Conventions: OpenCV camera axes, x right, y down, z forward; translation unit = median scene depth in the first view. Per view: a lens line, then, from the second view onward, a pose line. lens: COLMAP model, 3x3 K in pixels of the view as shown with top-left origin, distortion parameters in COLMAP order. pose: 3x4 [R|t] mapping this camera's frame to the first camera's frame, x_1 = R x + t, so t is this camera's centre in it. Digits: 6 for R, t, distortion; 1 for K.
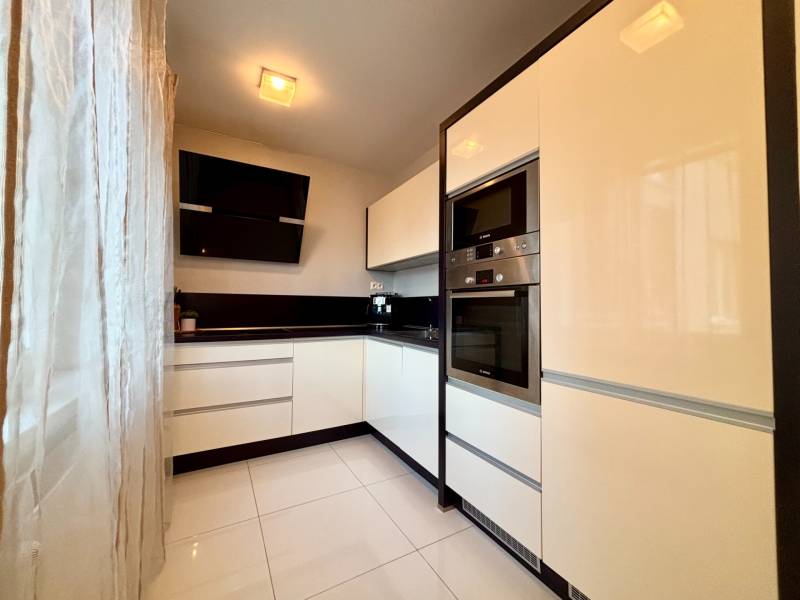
lens RADIAL K [[317.3, 0, 400.0], [0, 317.3, 300.0], [0, 0, 1]] dist [0.011105, -0.000156]
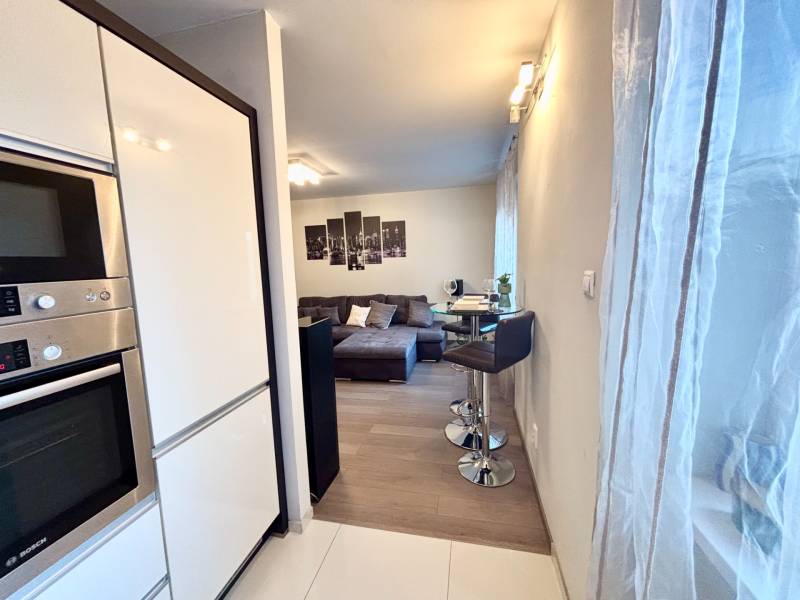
lens RADIAL K [[317.3, 0, 400.0], [0, 317.3, 300.0], [0, 0, 1]] dist [0.011105, -0.000156]
pose [[-0.742571, -0.067383, 0.666369, -0.429196], [0.009836, 0.993722, 0.111446, -0.189783], [-0.669695, 0.089311, -0.737247, 0.891148]]
